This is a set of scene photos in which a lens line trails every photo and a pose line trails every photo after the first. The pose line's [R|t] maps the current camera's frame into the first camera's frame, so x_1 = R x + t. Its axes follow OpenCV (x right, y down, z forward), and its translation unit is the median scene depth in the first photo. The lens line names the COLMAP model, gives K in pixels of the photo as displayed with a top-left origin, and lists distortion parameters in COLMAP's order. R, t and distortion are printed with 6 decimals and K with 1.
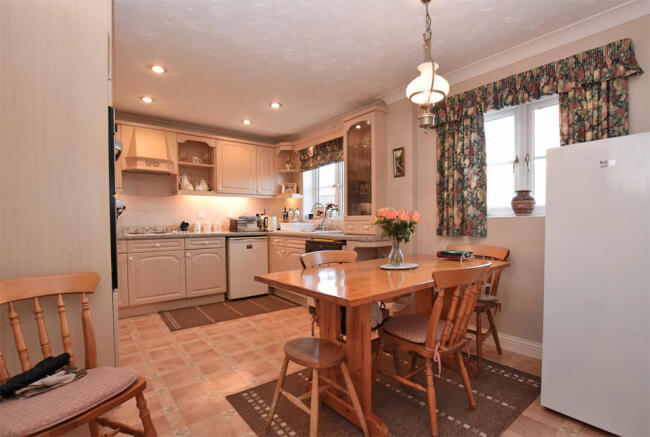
lens RADIAL K [[311.4, 0, 325.0], [0, 311.4, 218.5], [0, 0, 1]] dist [-0.000485, -0.000212]
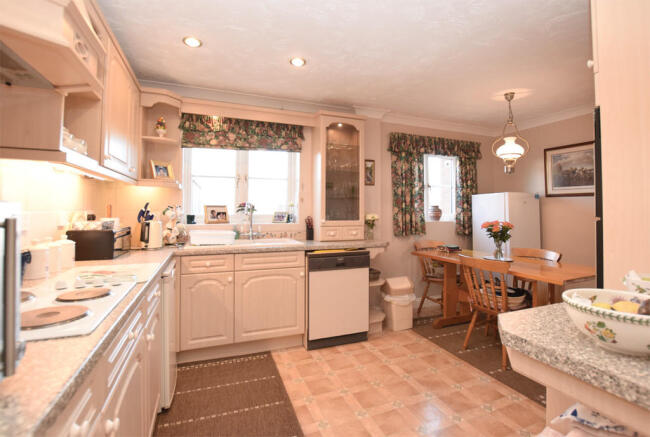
lens RADIAL K [[305.4, 0, 324.8], [0, 305.4, 203.1], [0, 0, 1]] dist [-0.036051, -0.000123]
pose [[0.287201, 0.041410, 0.956975, -0.822010], [-0.006453, 0.999126, -0.041297, -0.024180], [-0.957849, 0.005685, 0.287217, 0.820660]]
